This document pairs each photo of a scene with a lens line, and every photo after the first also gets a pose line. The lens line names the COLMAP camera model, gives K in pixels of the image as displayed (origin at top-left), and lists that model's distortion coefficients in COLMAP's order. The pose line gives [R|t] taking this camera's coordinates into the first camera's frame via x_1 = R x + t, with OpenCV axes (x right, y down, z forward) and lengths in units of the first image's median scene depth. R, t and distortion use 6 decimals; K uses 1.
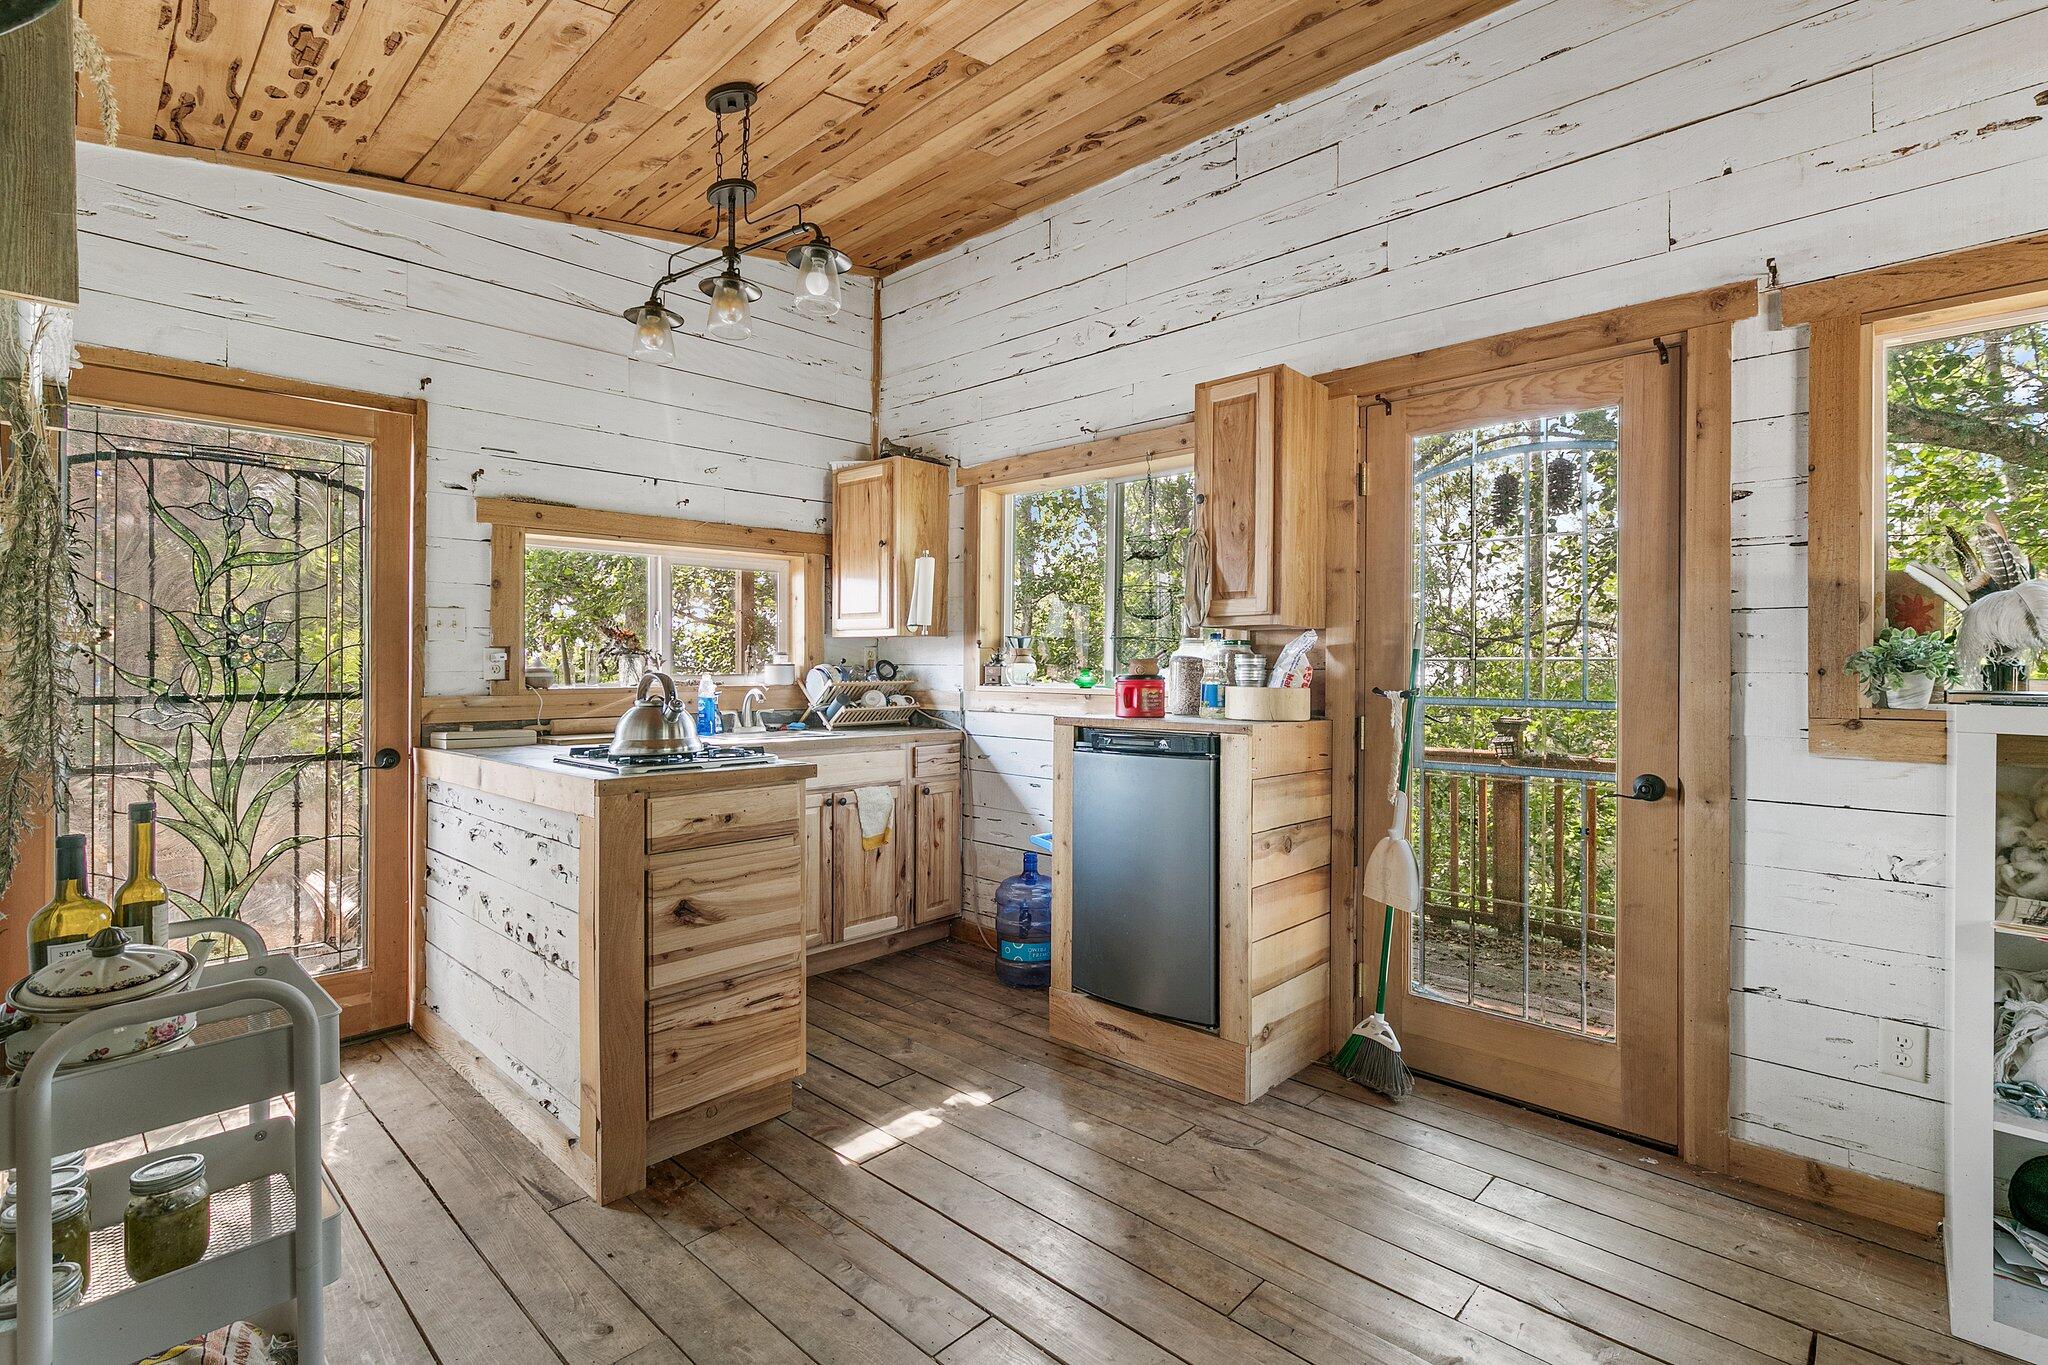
lens RADIAL K [[924.1, 0, 1019.5], [0, 924.1, 660.7], [0, 0, 1]] dist [0.005798, -0.002568]
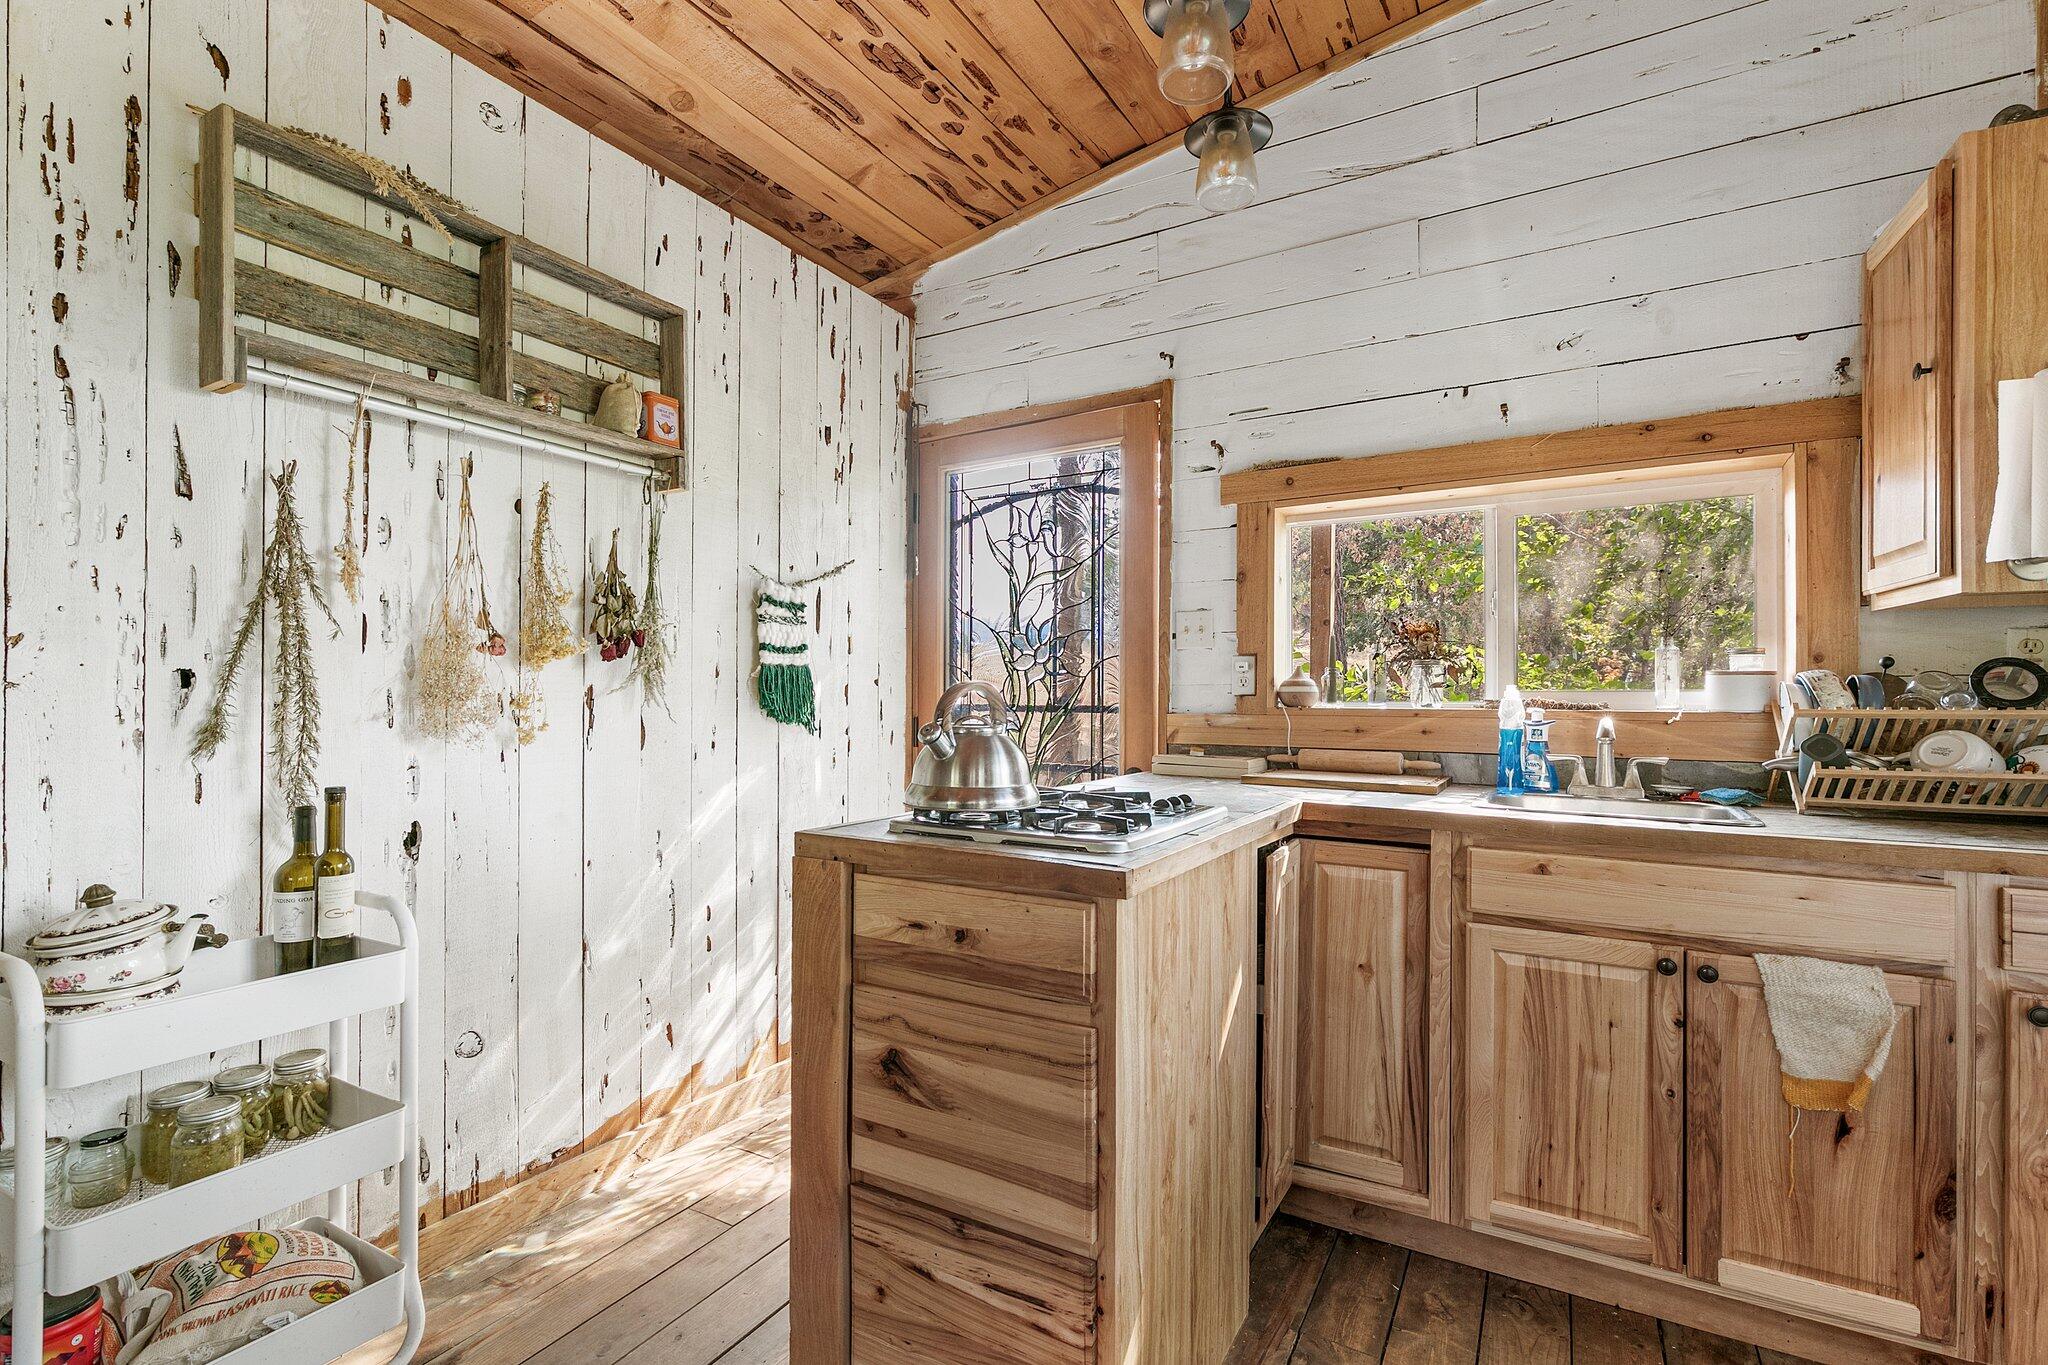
lens RADIAL K [[924.1, 0, 1019.8], [0, 924.1, 684.4], [0, 0, 1]] dist [0.005798, -0.002568]
pose [[0.264601, -0.002390, -0.964355, 0.200966], [0.006170, 0.999981, -0.000786, 0.013059], [0.964338, -0.005742, 0.264611, 0.726437]]
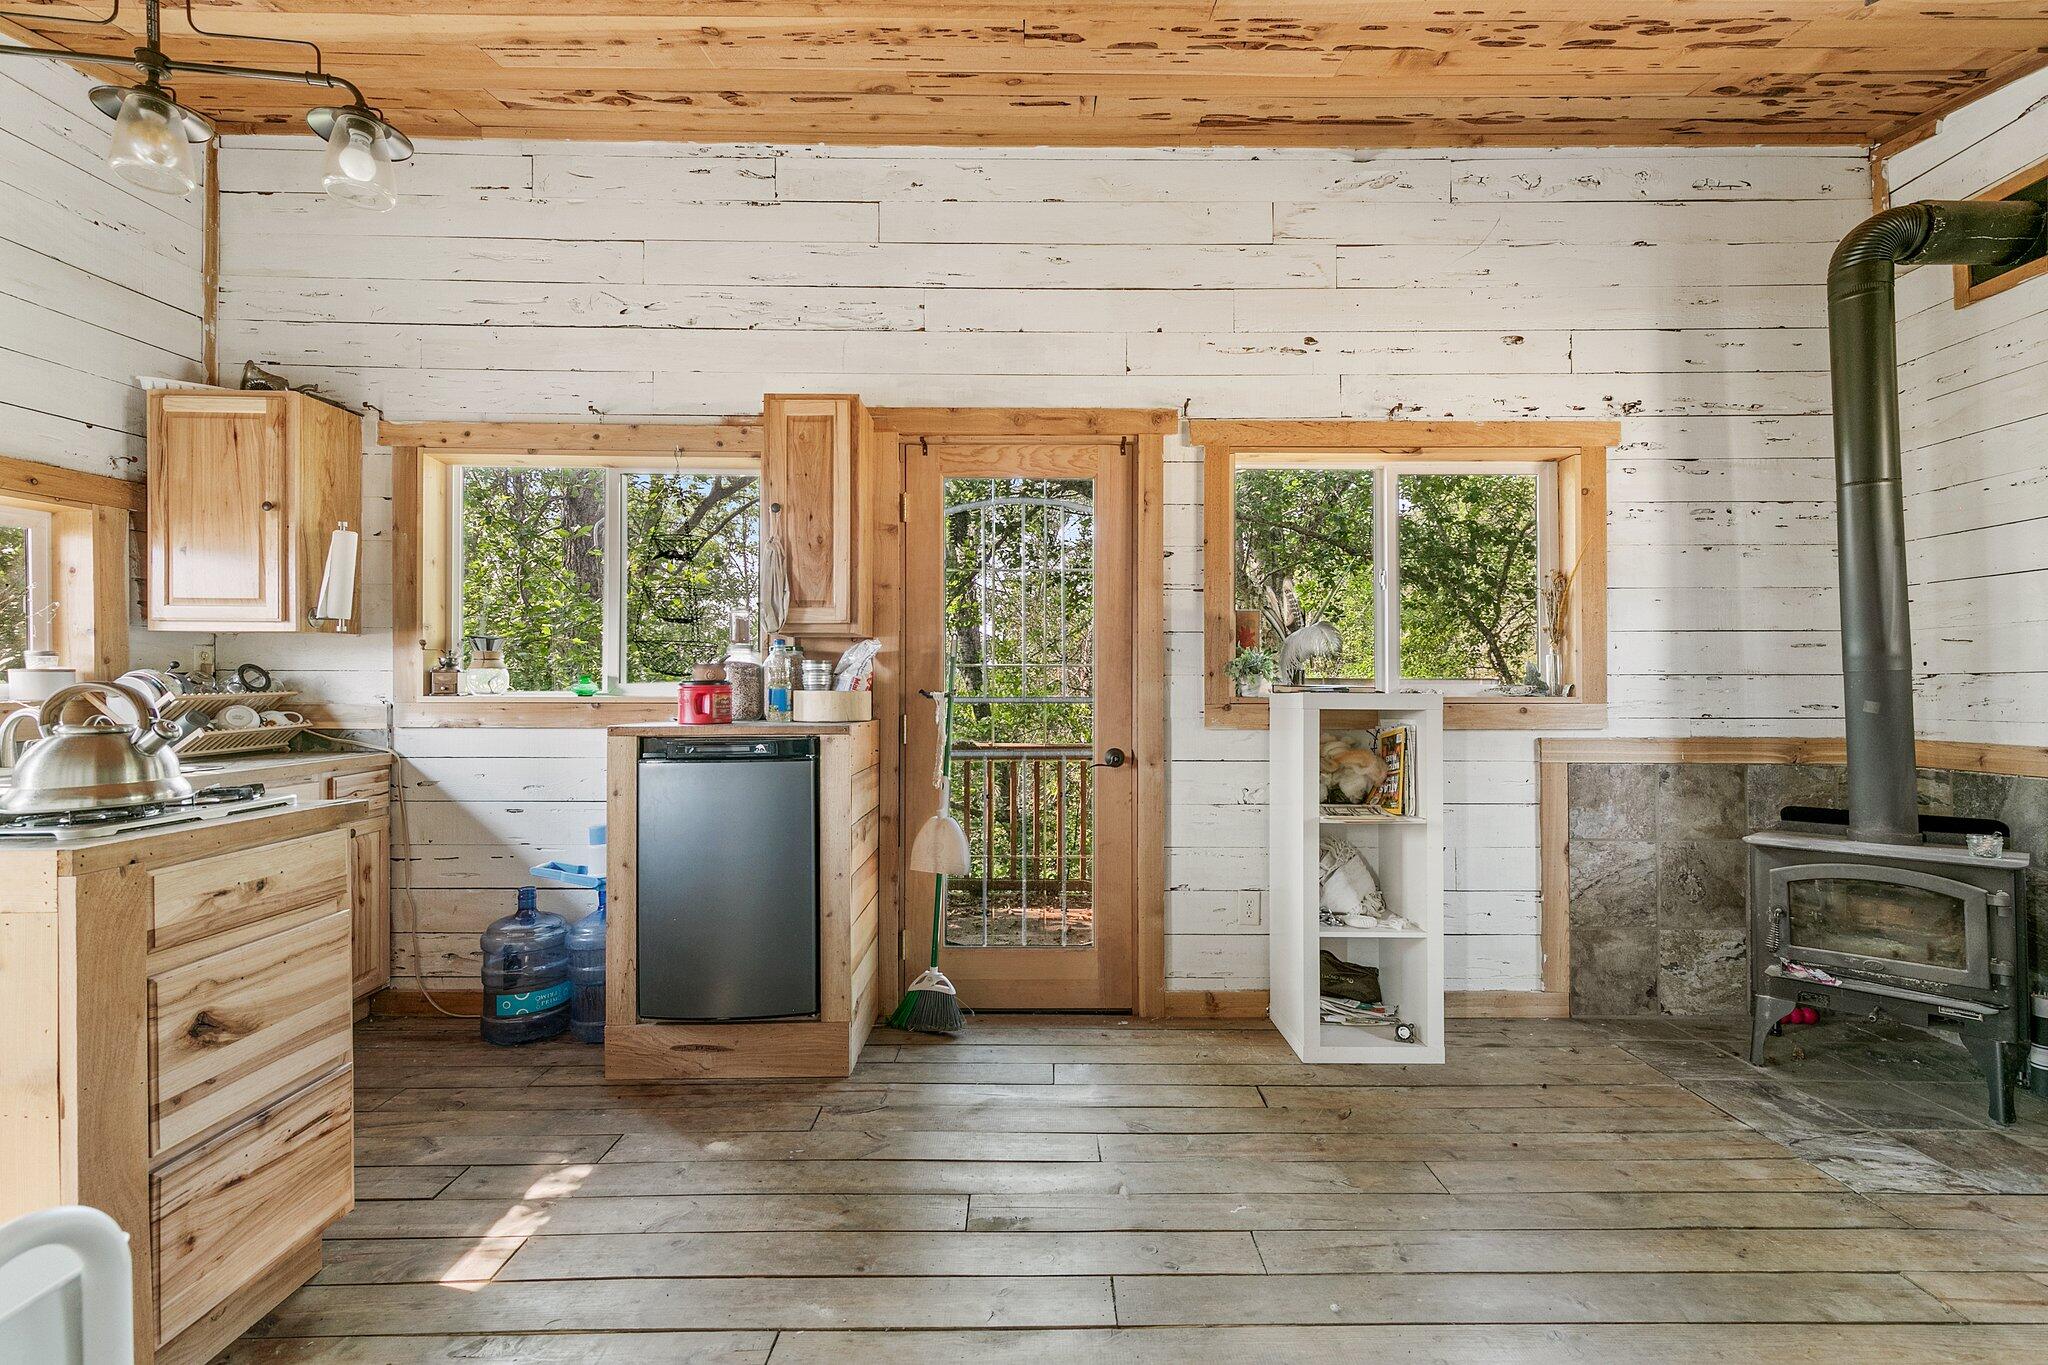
lens RADIAL K [[924.1, 0, 1024.1], [0, 924.1, 675.4], [0, 0, 1]] dist [0.005798, -0.002568]
pose [[0.729926, -0.003617, 0.683517, -0.306102], [-0.002296, 0.999967, 0.007743, 0.001938], [-0.683523, -0.007222, 0.729894, 0.066000]]
